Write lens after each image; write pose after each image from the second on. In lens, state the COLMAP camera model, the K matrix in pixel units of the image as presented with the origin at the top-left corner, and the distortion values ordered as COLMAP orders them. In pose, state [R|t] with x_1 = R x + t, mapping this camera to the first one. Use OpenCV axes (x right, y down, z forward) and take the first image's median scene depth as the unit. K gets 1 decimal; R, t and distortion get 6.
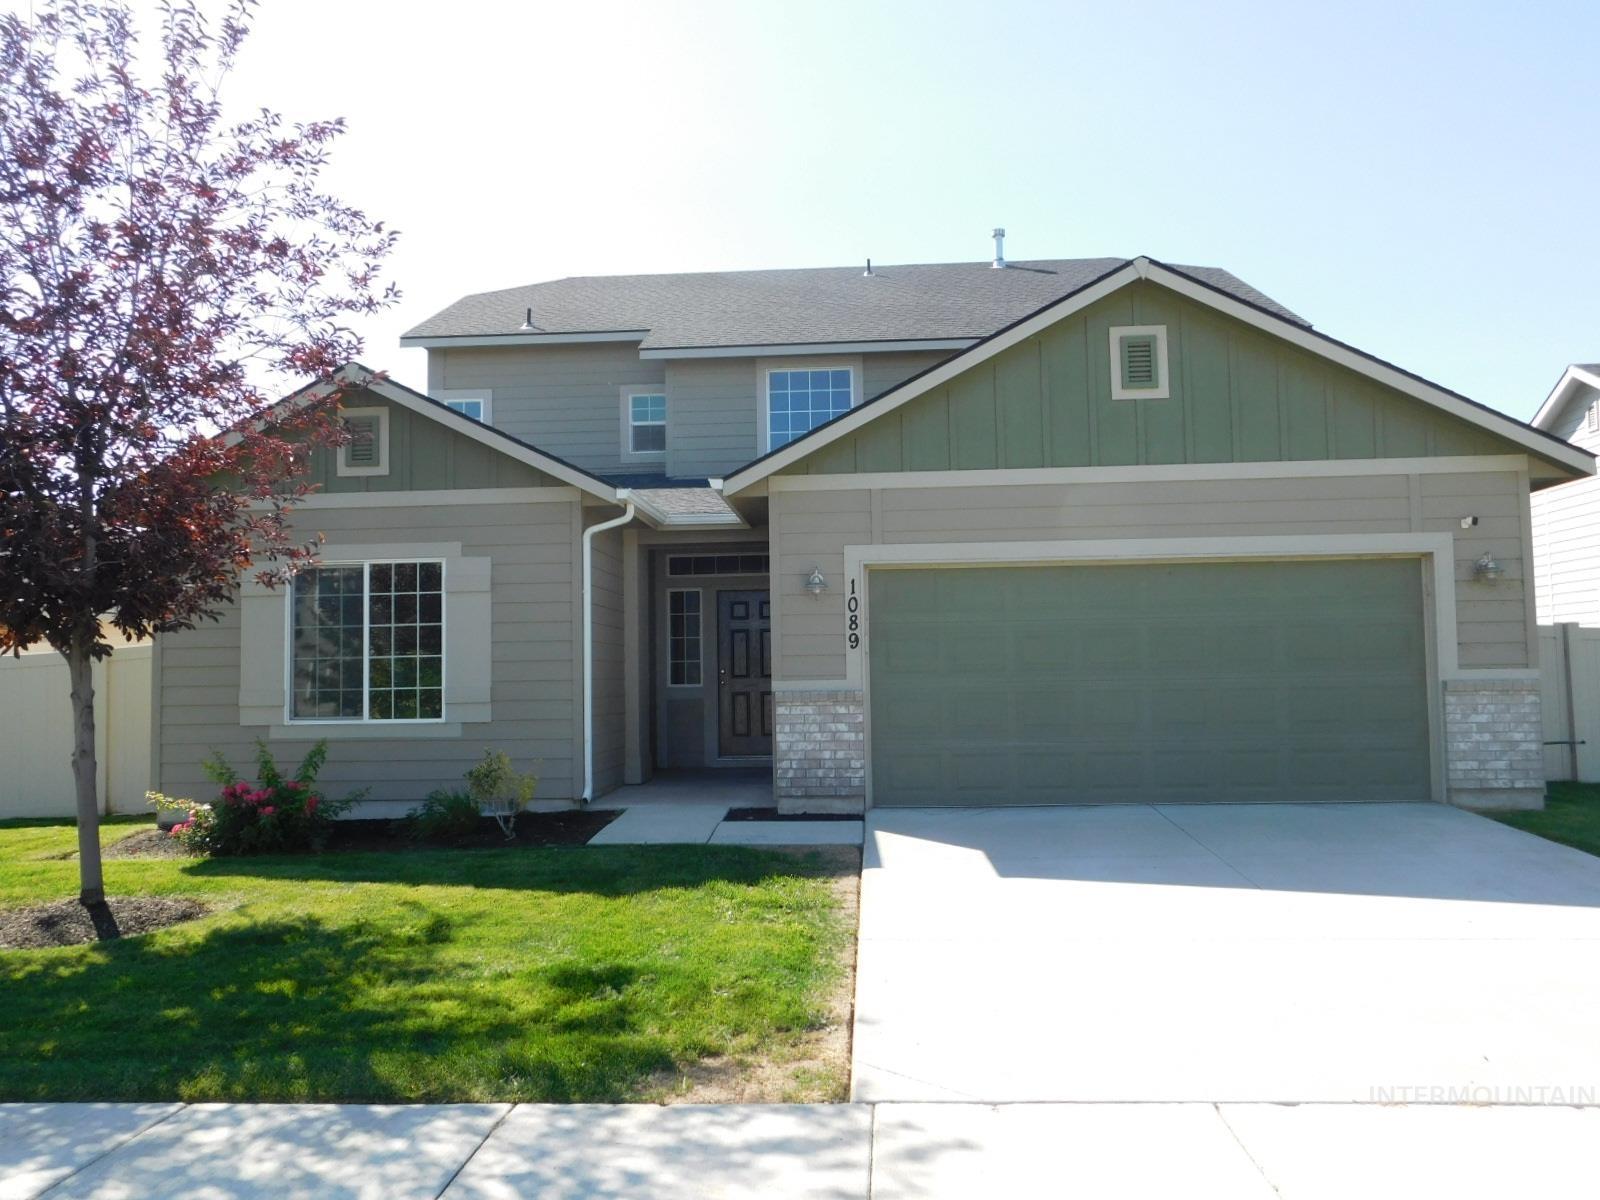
lens RADIAL K [[1284.7, 0, 800.0], [0, 1284.7, 600.0], [0, 0, 1]] dist [0.005312, 0.004693]
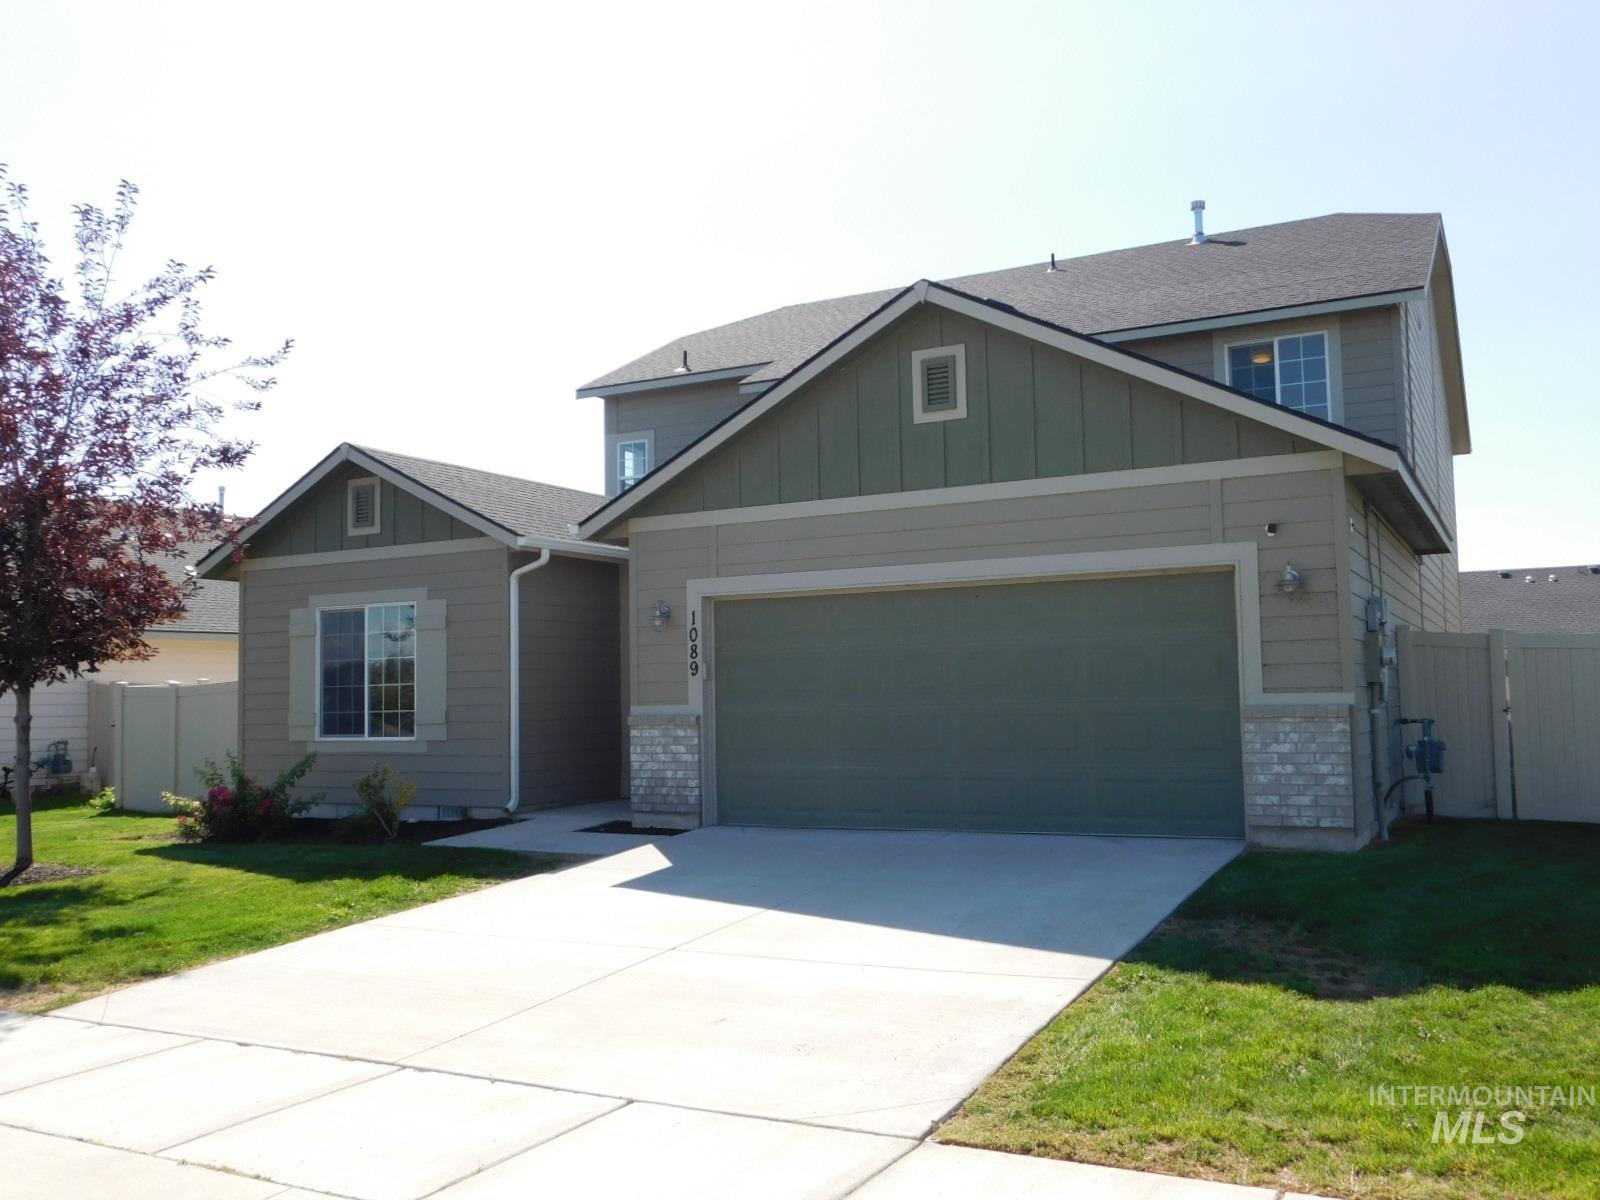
lens RADIAL K [[1392.4, 0, 800.0], [0, 1392.4, 600.0], [0, 0, 1]] dist [-0.013750, 0.072026]
pose [[0.910920, -0.030847, -0.411429, 0.604634], [0.029201, 0.999521, -0.010286, -0.010804], [0.411549, -0.002644, 0.911384, -0.022179]]
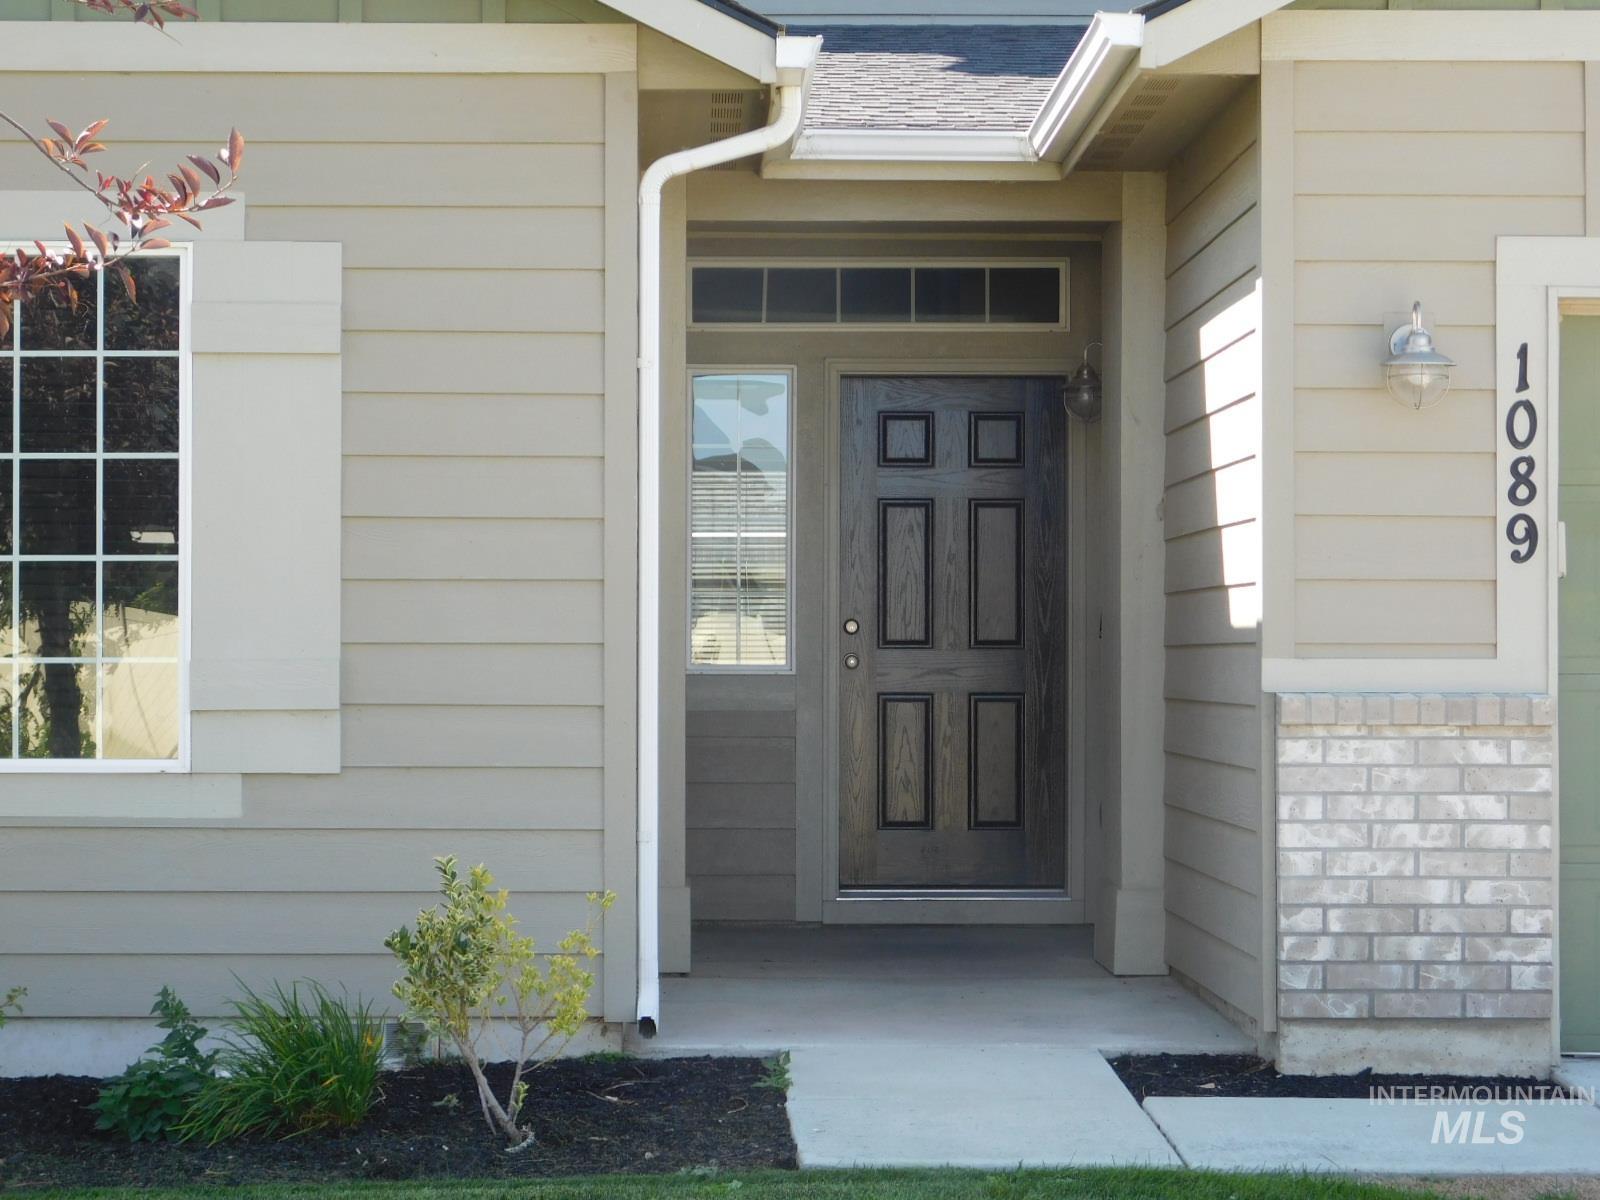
lens RADIAL K [[3830.9, 0, 800.0], [0, 3830.9, 600.0], [0, 0, 1]] dist [0.021701, -0.132945]
pose [[0.995955, 0.019602, 0.087686, -0.220961], [-0.023604, 0.998715, 0.044835, 0.008816], [-0.086694, -0.046724, 0.995139, 0.067502]]
